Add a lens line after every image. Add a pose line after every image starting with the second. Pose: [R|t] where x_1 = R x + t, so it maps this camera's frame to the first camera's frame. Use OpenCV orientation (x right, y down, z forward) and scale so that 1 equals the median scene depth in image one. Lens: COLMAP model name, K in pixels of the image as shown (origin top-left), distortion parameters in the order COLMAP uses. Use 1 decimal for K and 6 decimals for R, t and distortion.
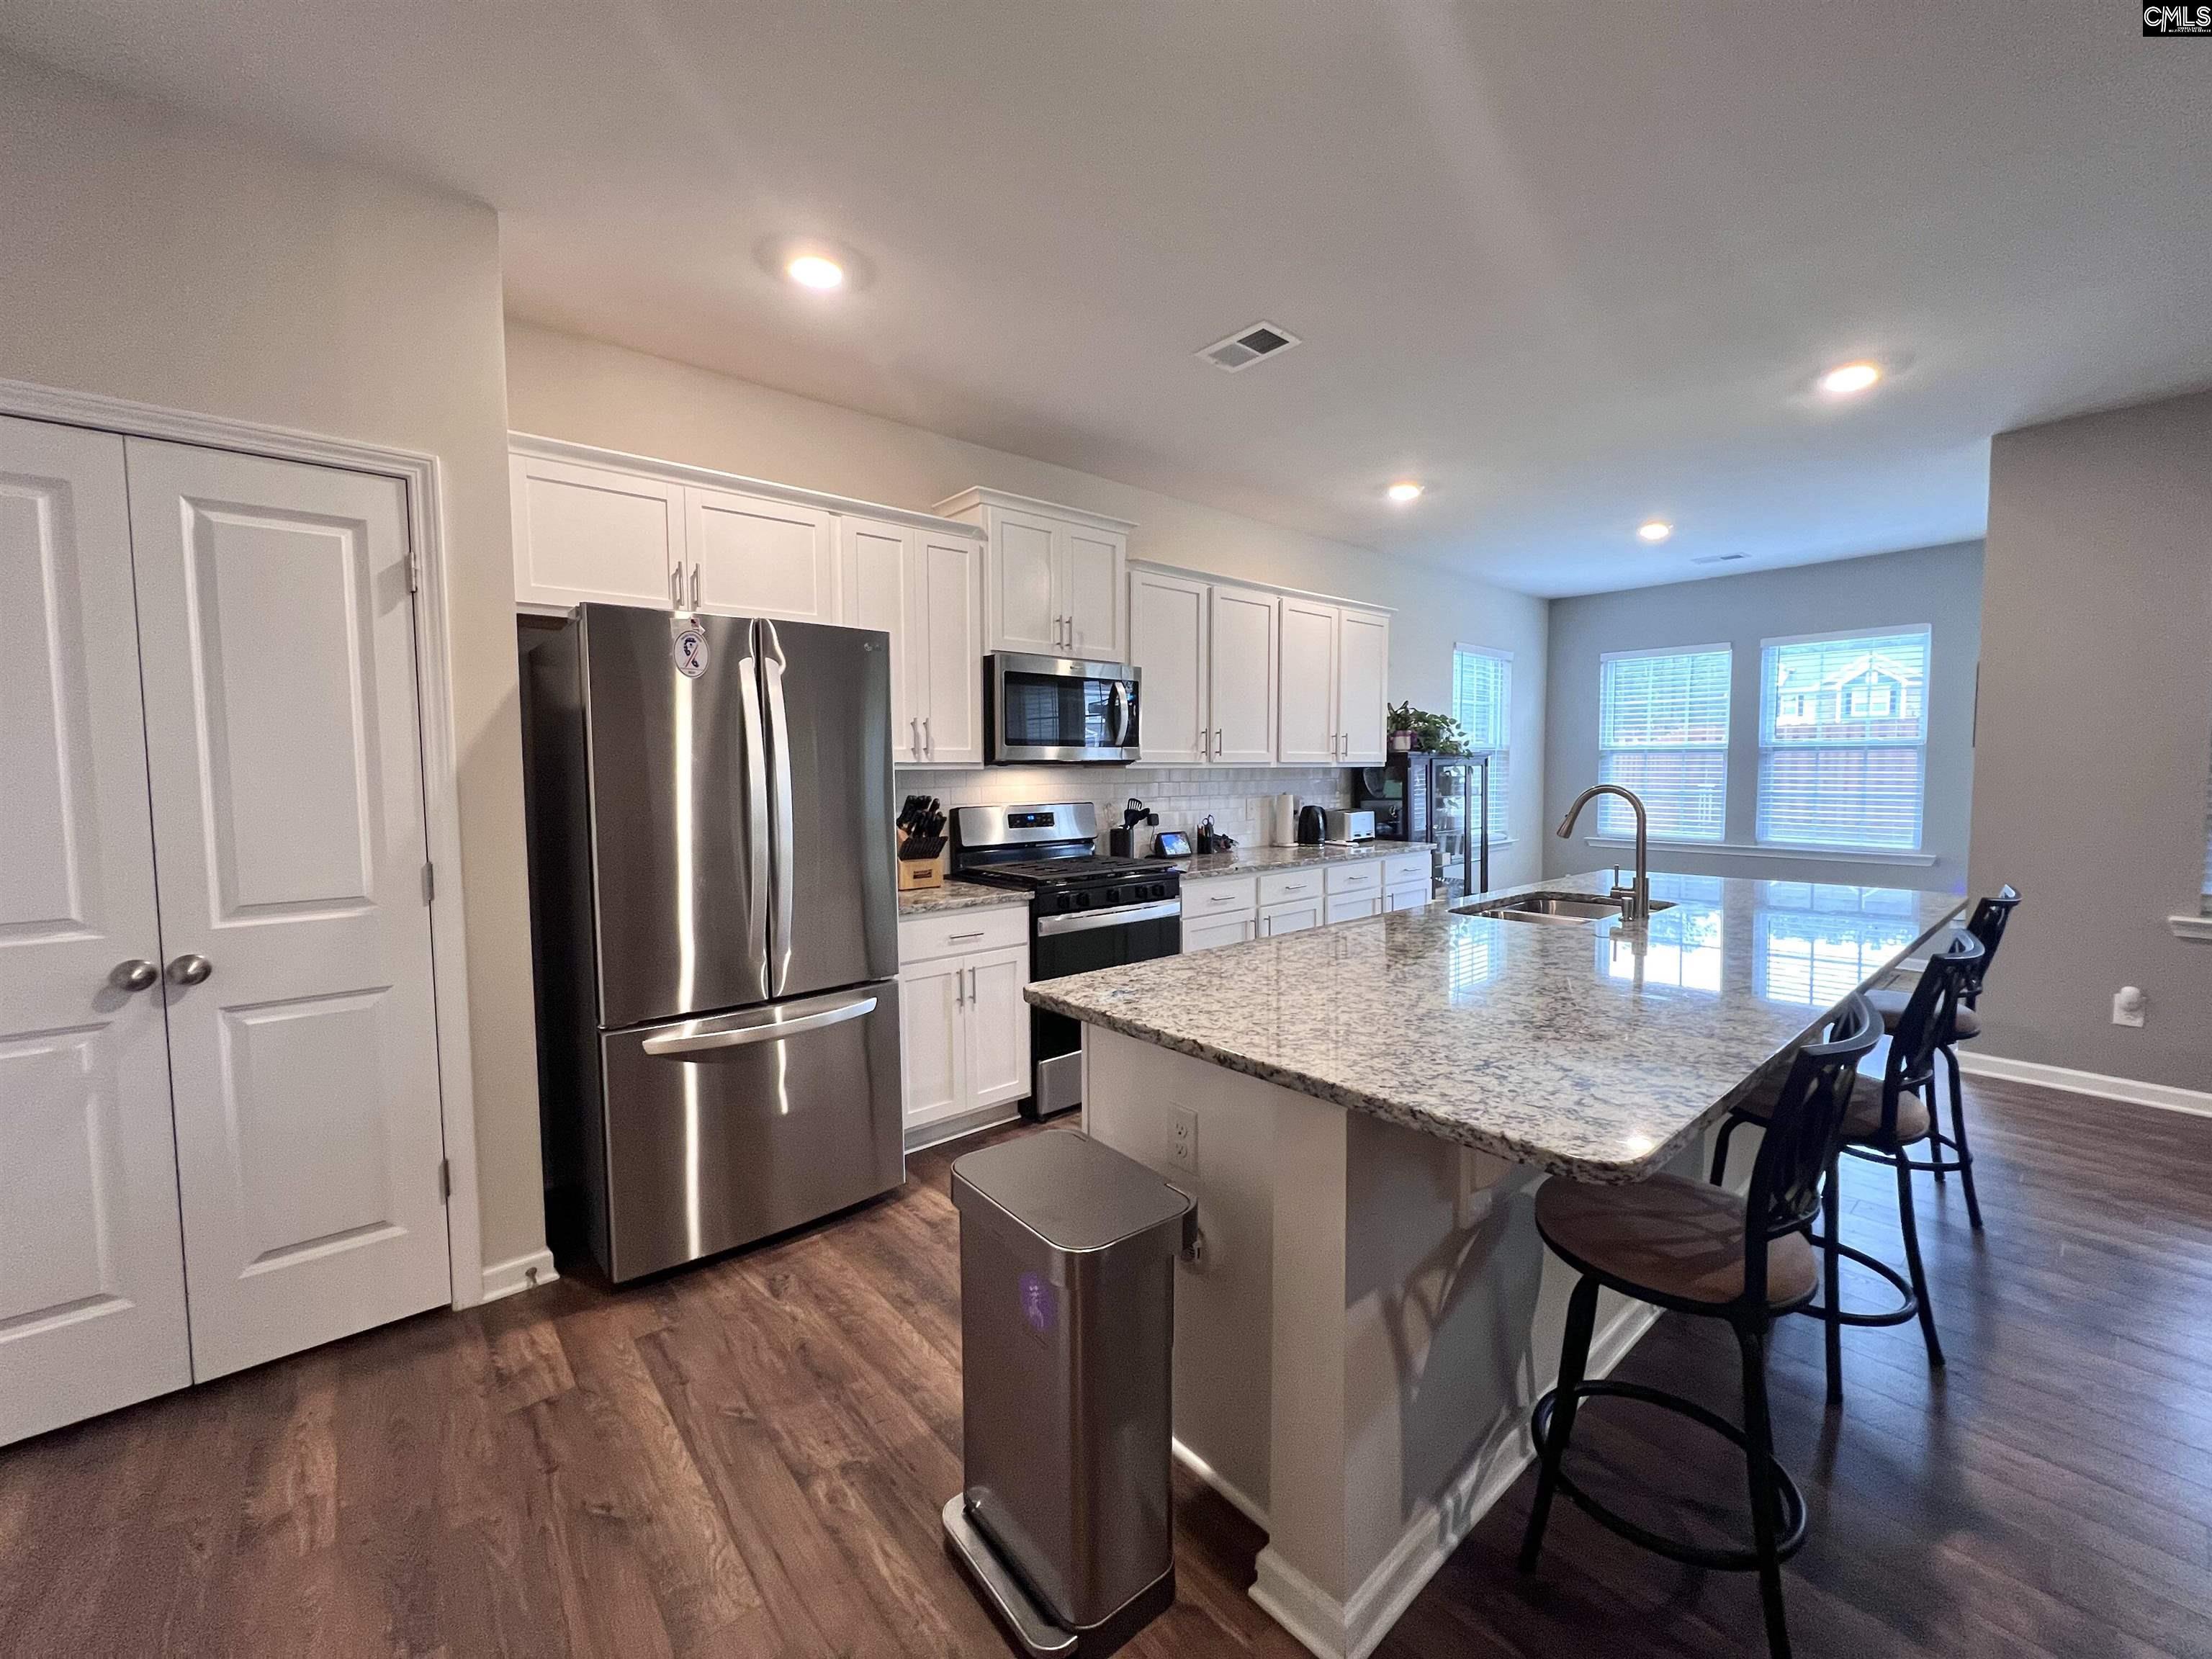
lens RADIAL K [[894.4, 0, 1114.3], [0, 894.4, 819.6], [0, 0, 1]] dist [-0.003110, 0.000733]
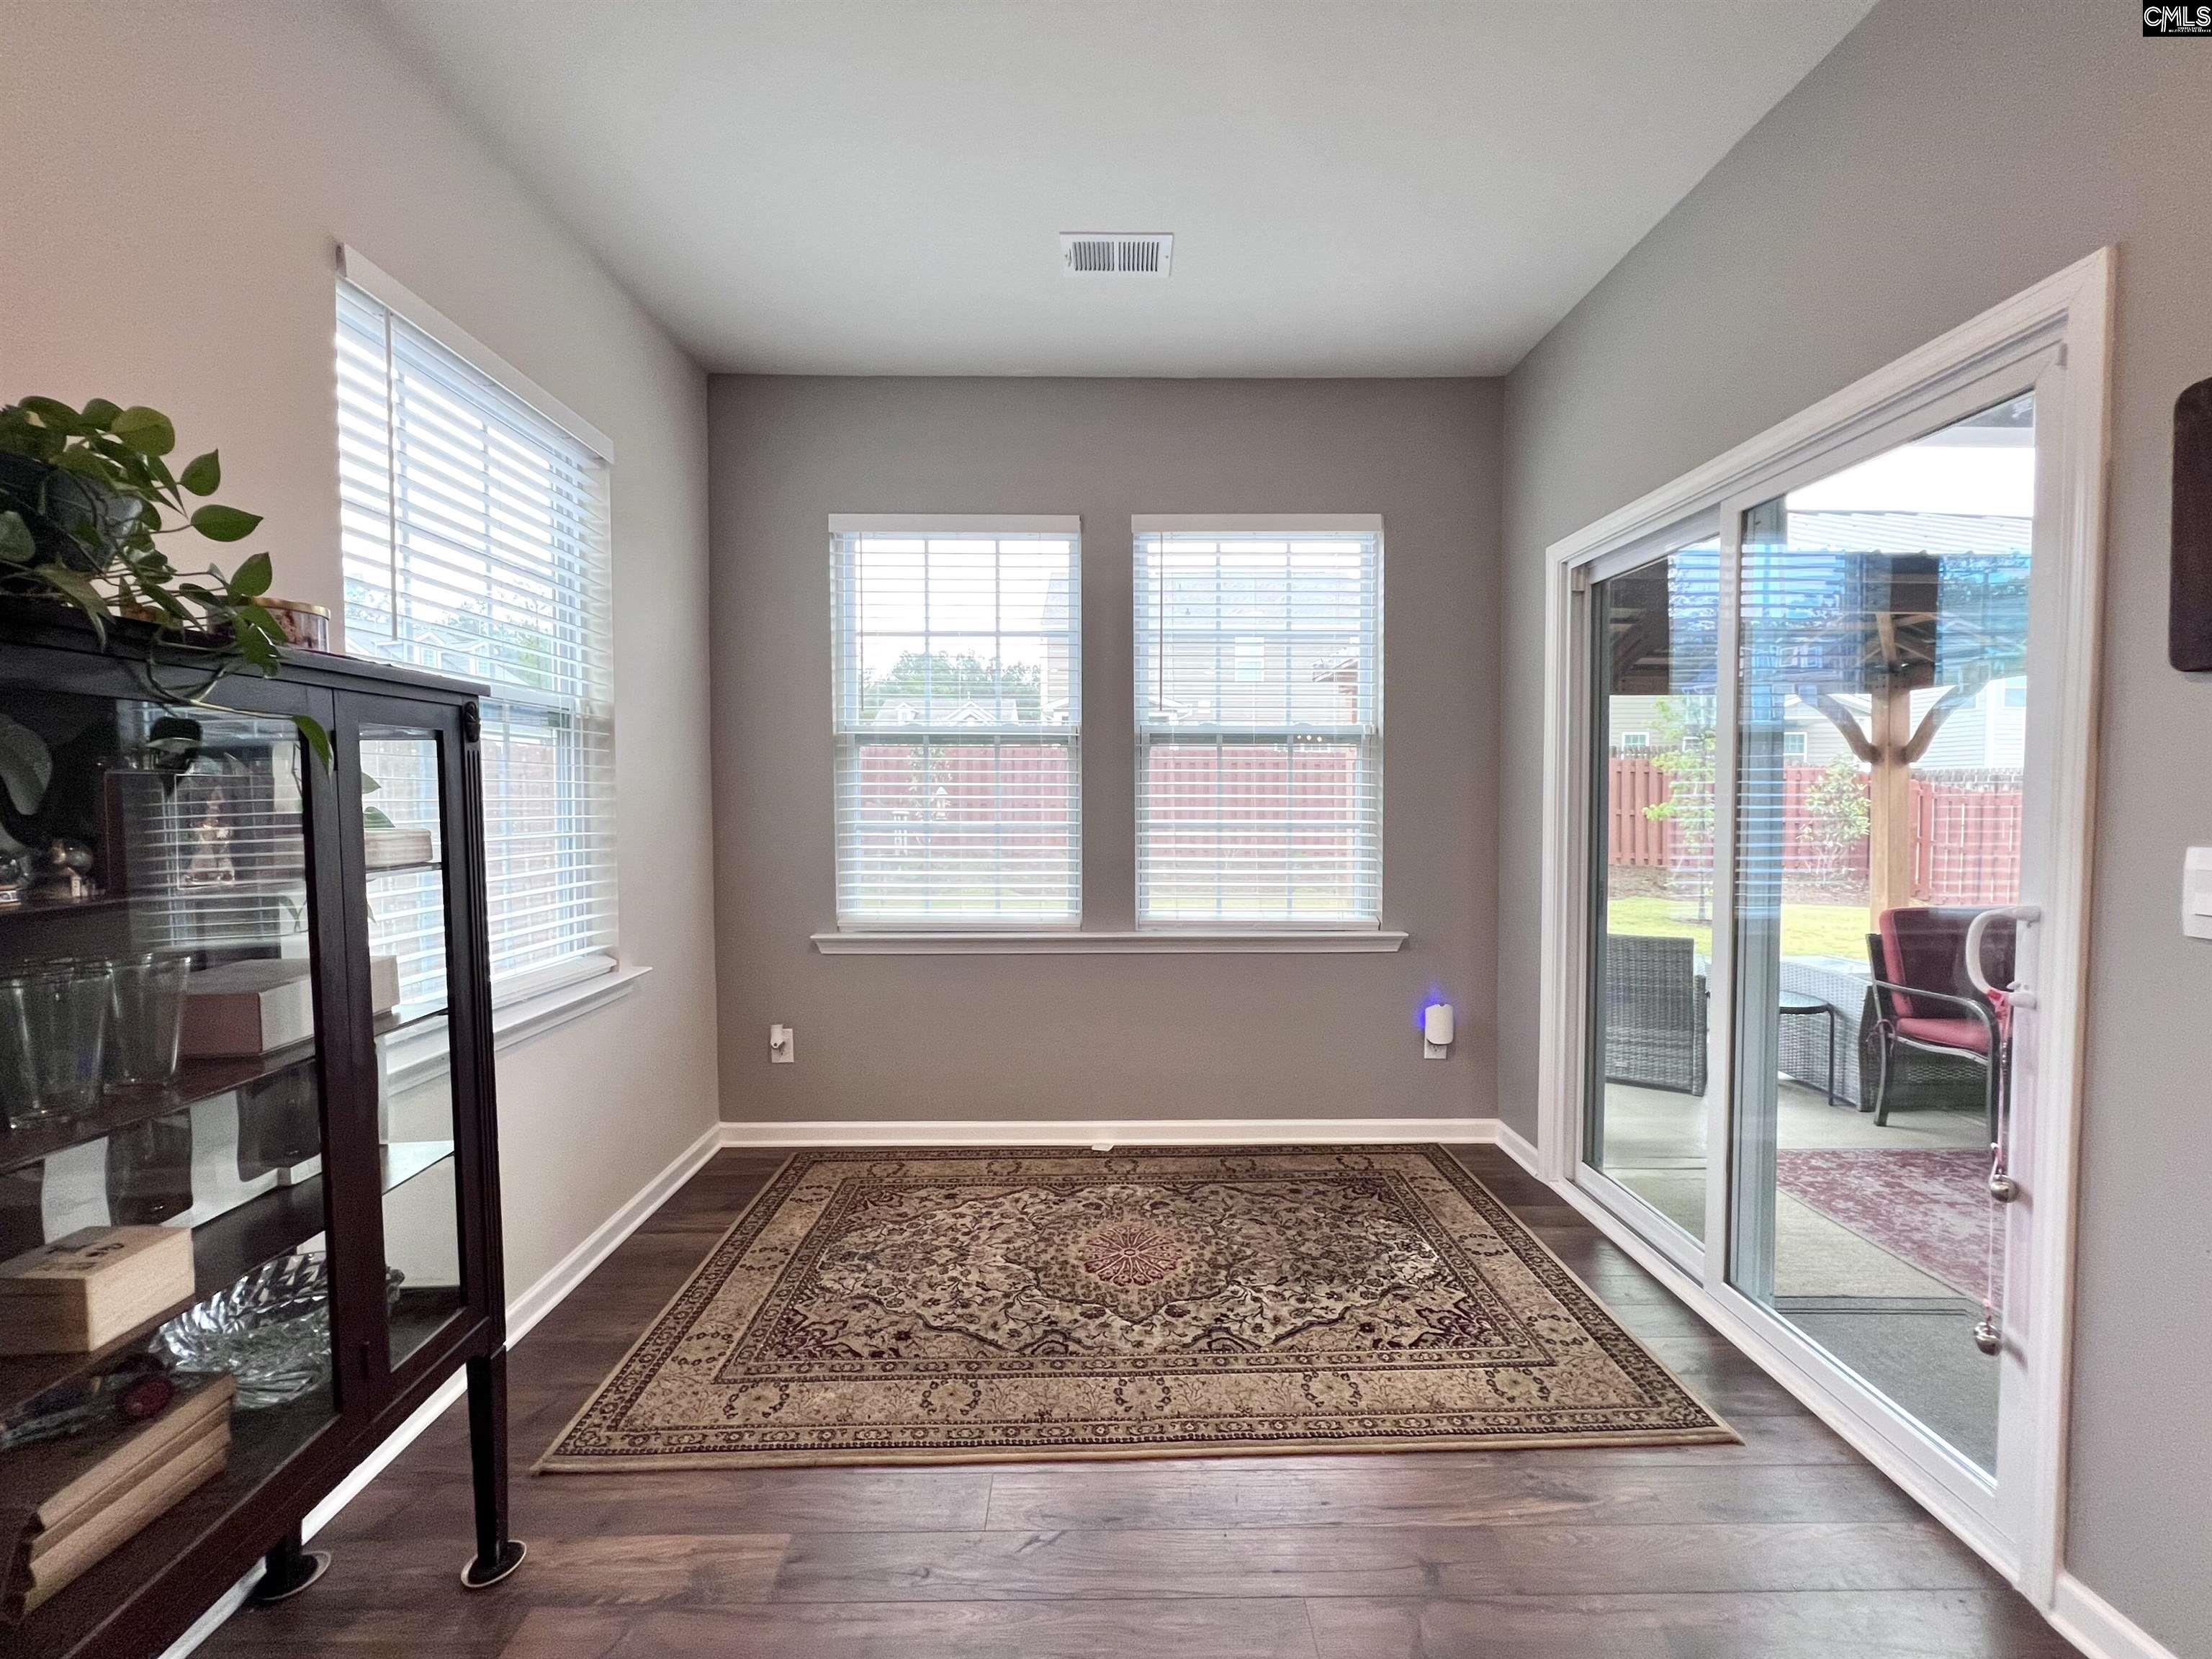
lens RADIAL K [[894.4, 0, 1116.5], [0, 894.4, 833.2], [0, 0, 1]] dist [-0.003110, 0.000733]
pose [[0.640158, -0.027735, 0.767743, 0.630216], [0.038670, 0.999245, 0.003854, -0.054894], [-0.767270, 0.027221, 0.640747, 1.320986]]
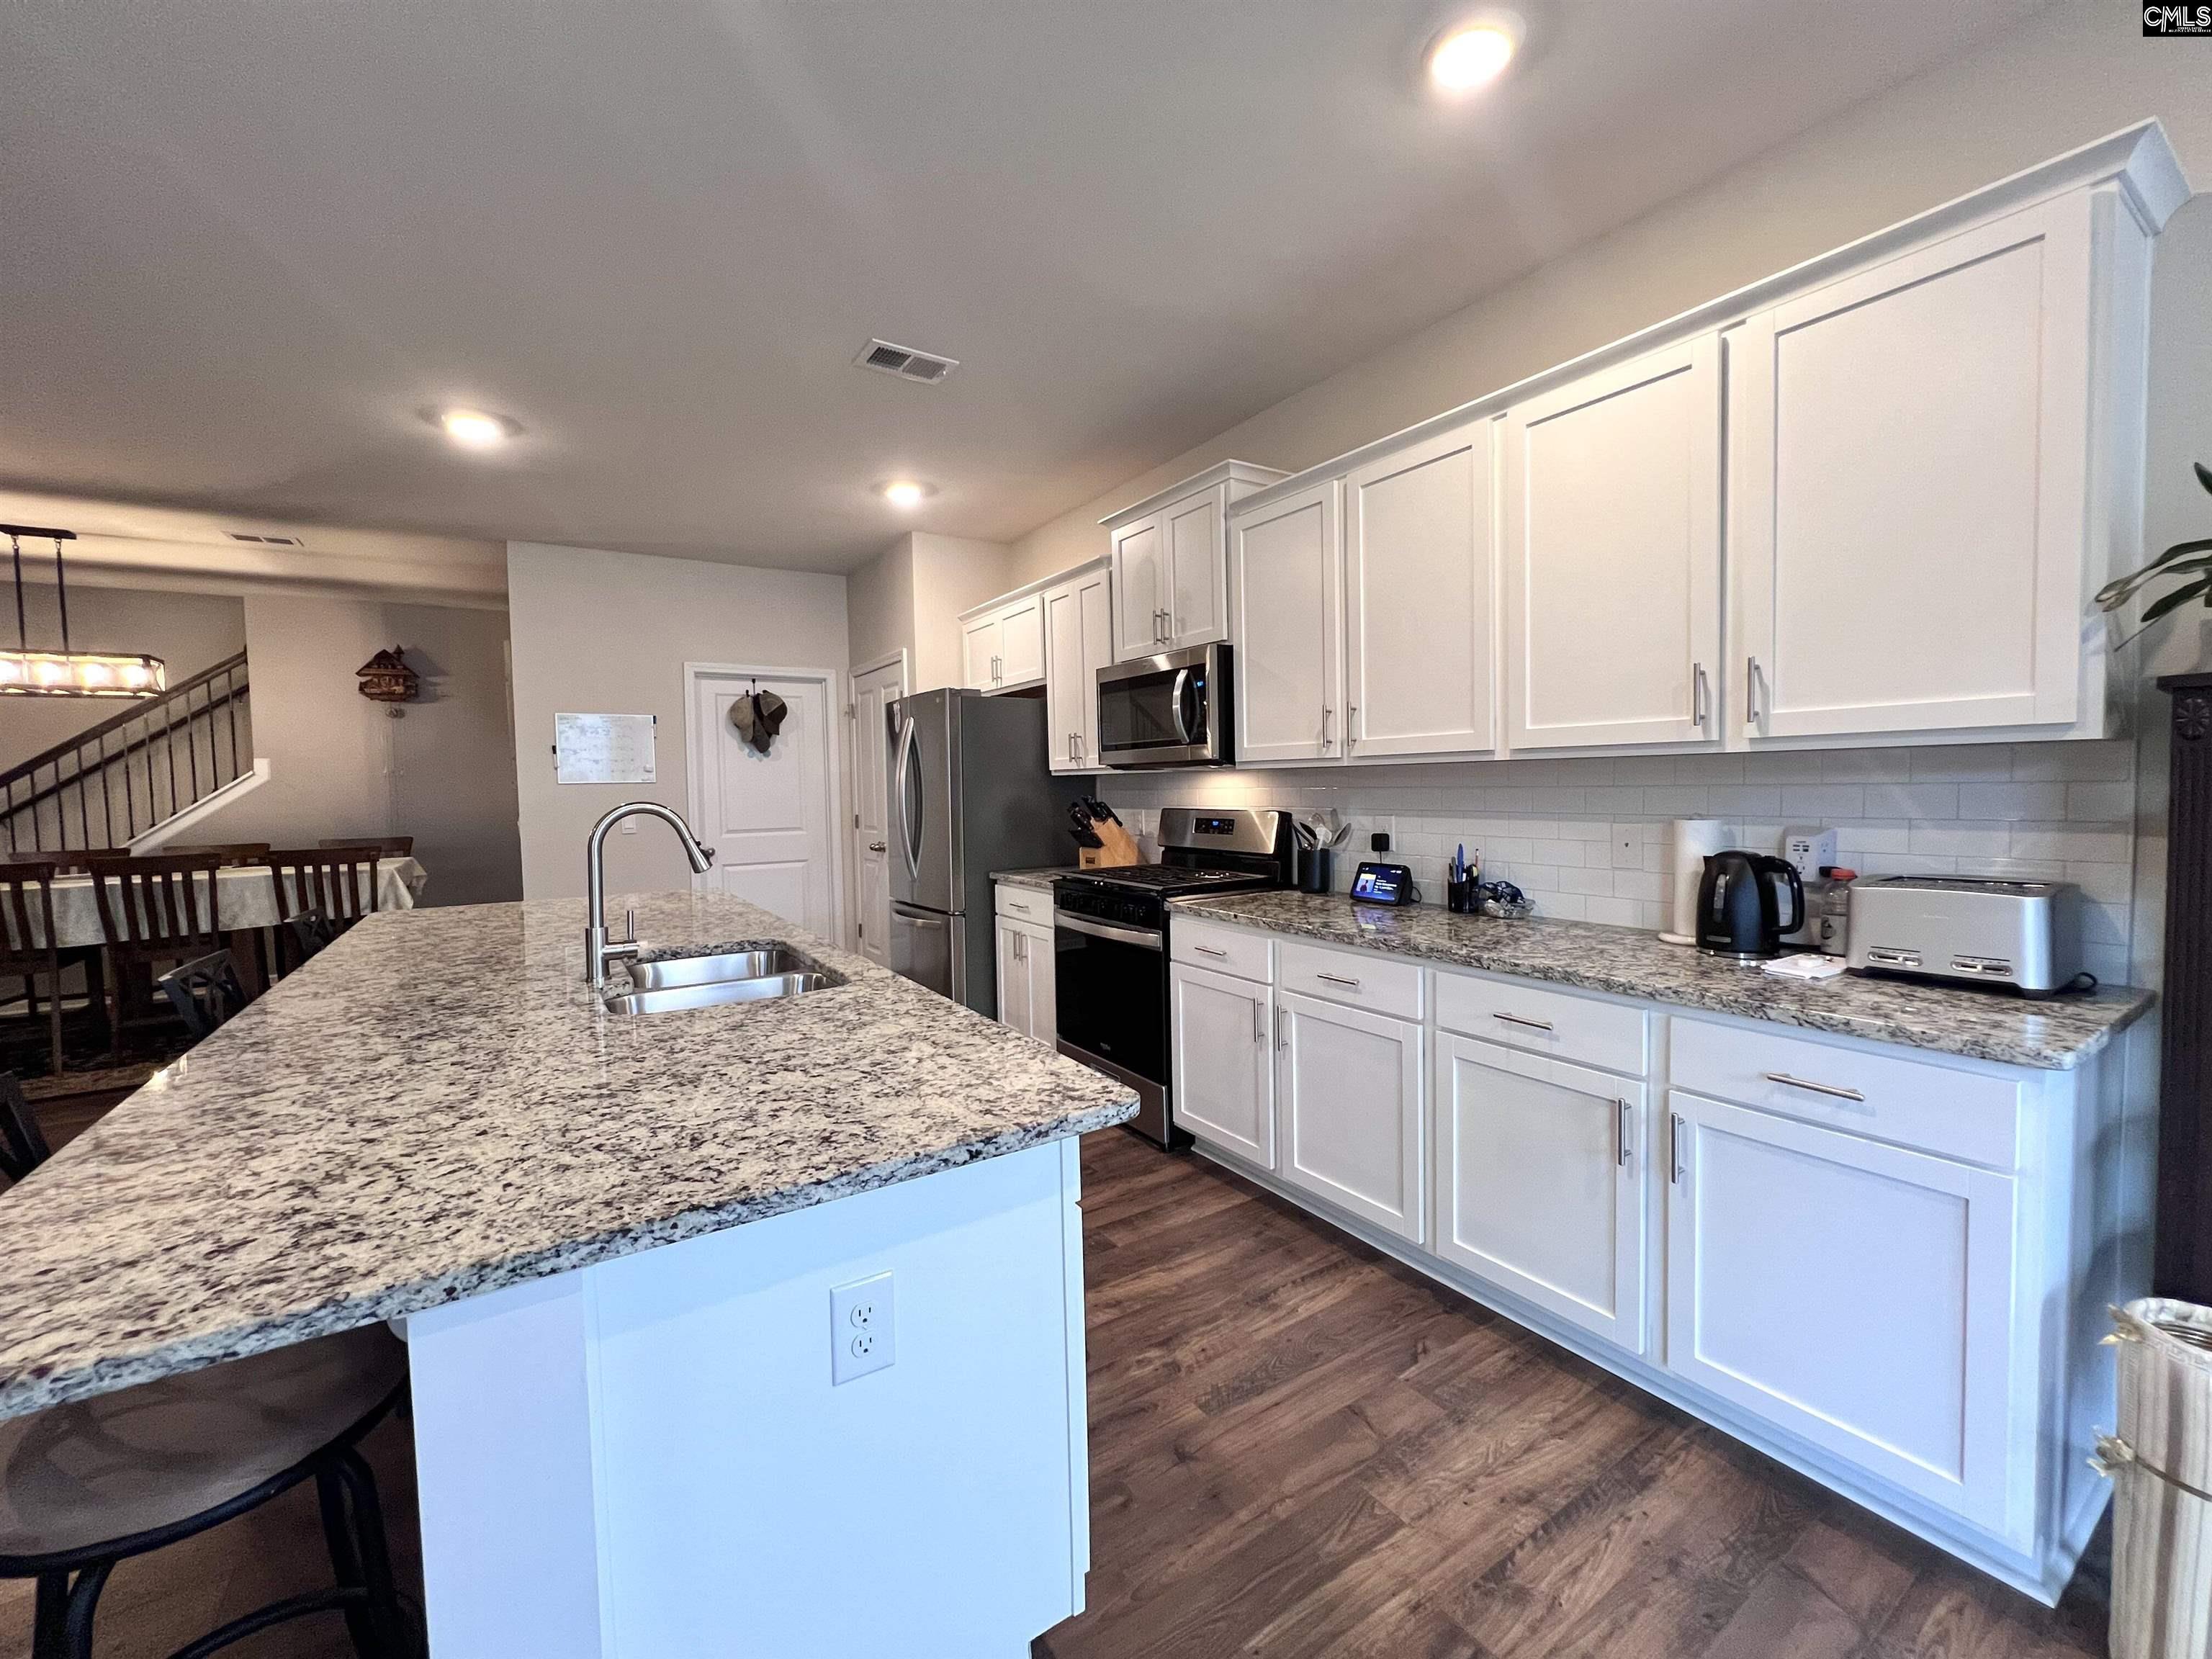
lens RADIAL K [[894.4, 0, 1108.3], [0, 894.4, 831.1], [0, 0, 1]] dist [-0.003110, 0.000733]
pose [[-0.137247, 0.063006, -0.988531, 0.986722], [-0.034624, 0.997060, 0.068357, -0.063666], [0.989932, 0.043608, -0.134662, 1.197041]]
